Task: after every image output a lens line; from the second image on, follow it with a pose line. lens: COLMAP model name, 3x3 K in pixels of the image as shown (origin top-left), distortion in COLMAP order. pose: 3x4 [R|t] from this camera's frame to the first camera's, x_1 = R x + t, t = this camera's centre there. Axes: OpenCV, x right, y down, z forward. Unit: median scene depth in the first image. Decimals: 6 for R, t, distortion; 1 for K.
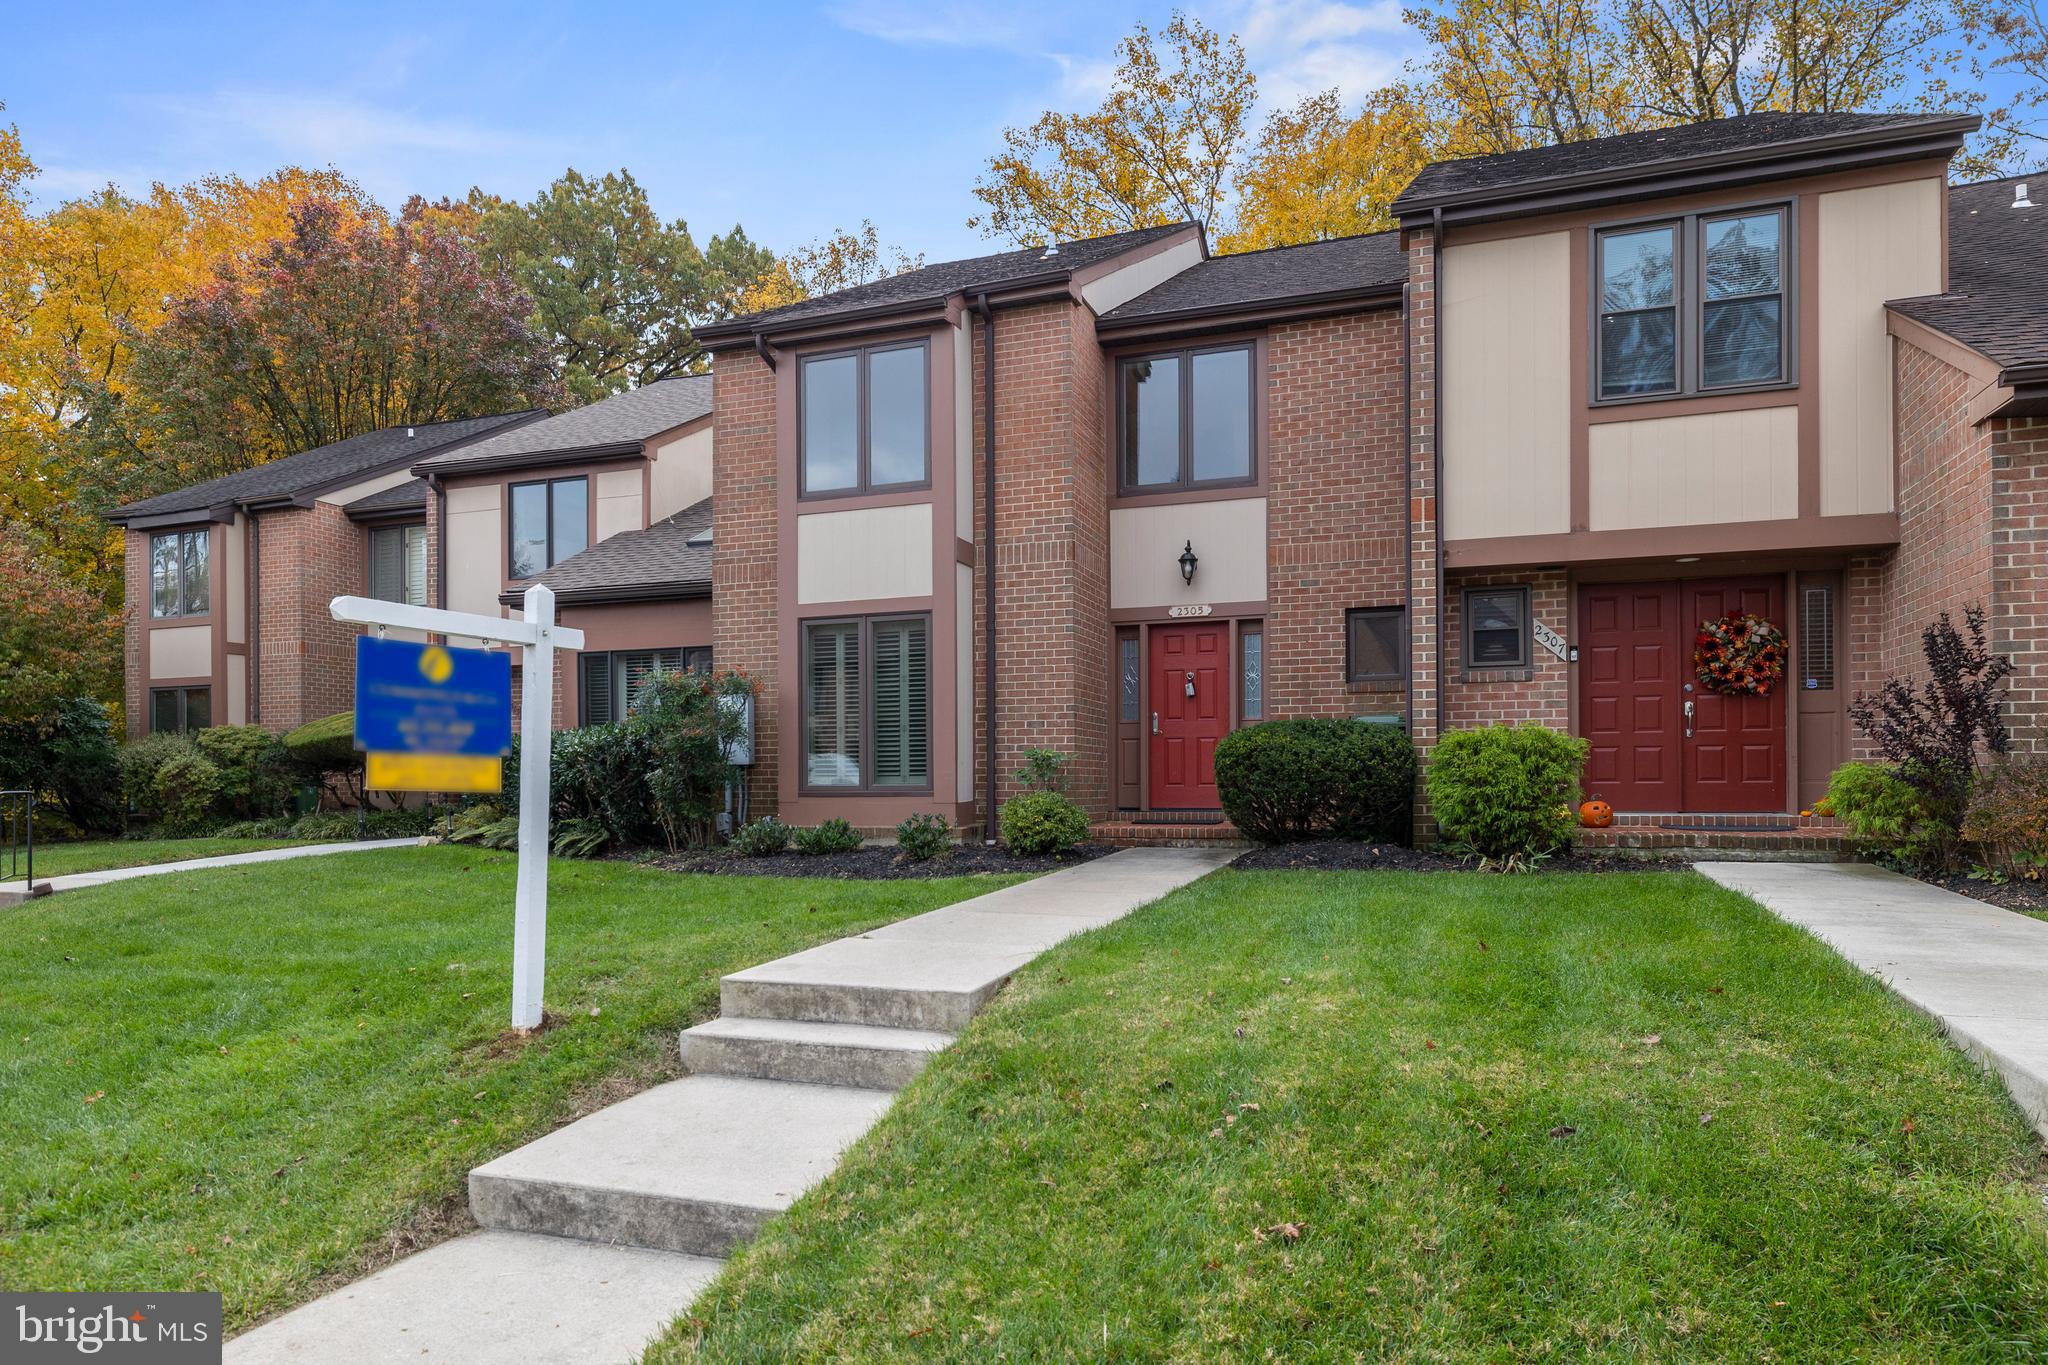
lens RADIAL K [[1224.5, 0, 1023.4], [0, 1224.5, 694.9], [0, 0, 1]] dist [-0.000010, 0.000616]
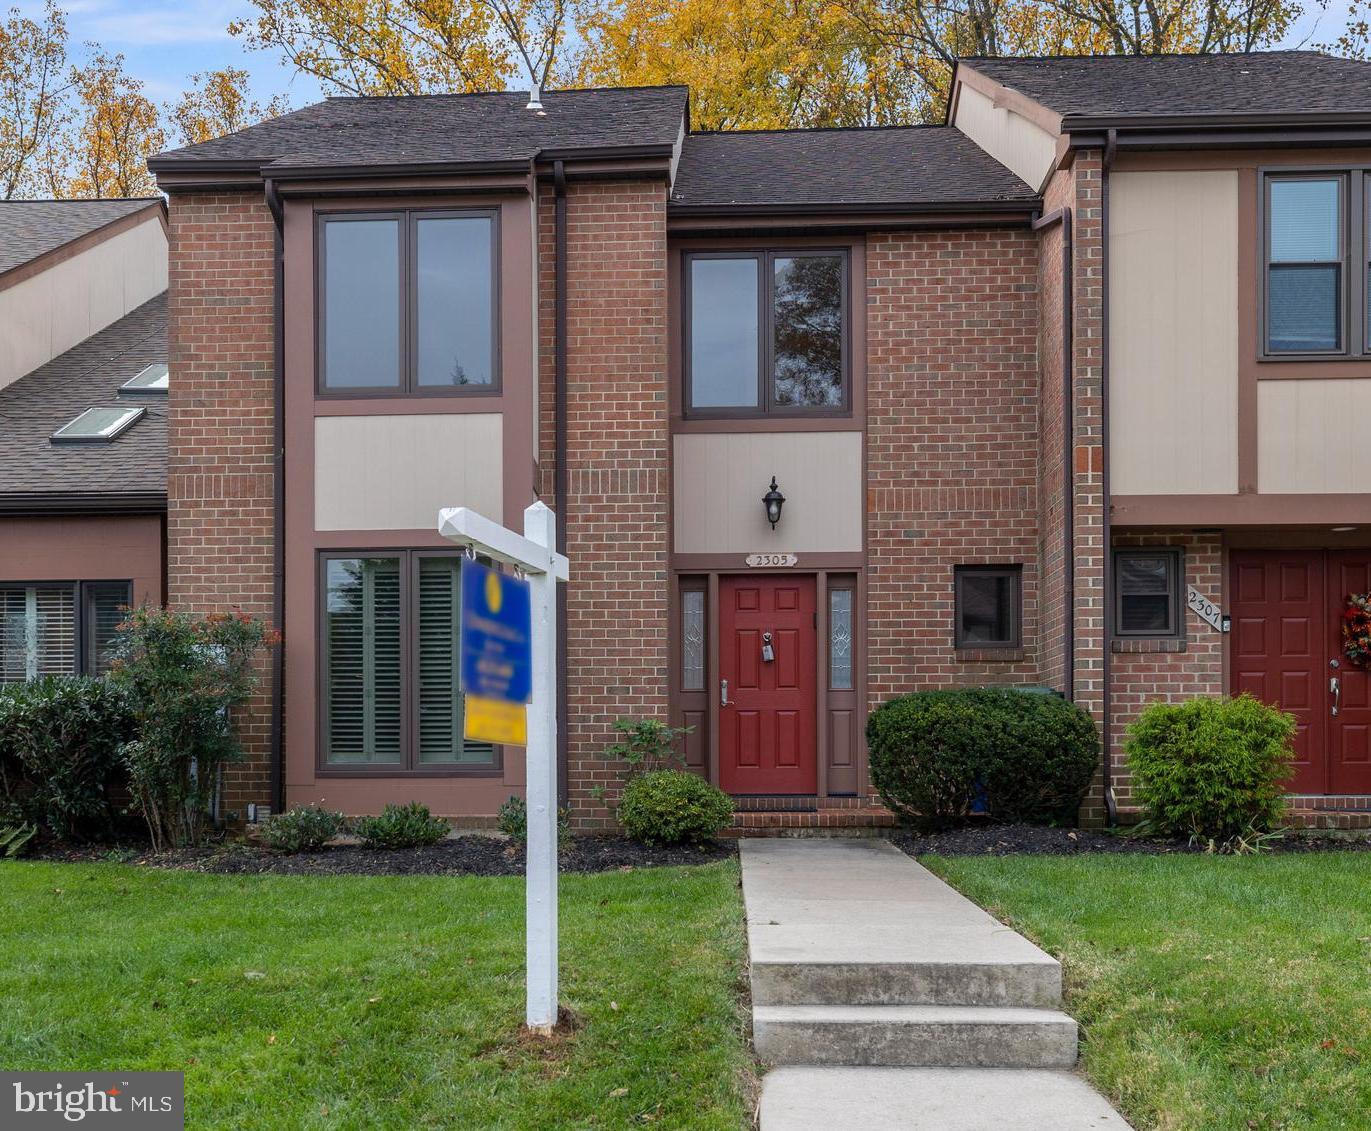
lens RADIAL K [[1583.9, 0, 668.7], [0, 1583.9, 653.7], [0, 0, 1]] dist [0.002200, 0.000000]
pose [[0.959606, 0.024818, 0.280249, -0.253474], [-0.022840, 0.999686, -0.010322, 0.009518], [-0.280417, 0.003504, 0.959872, -0.029940]]
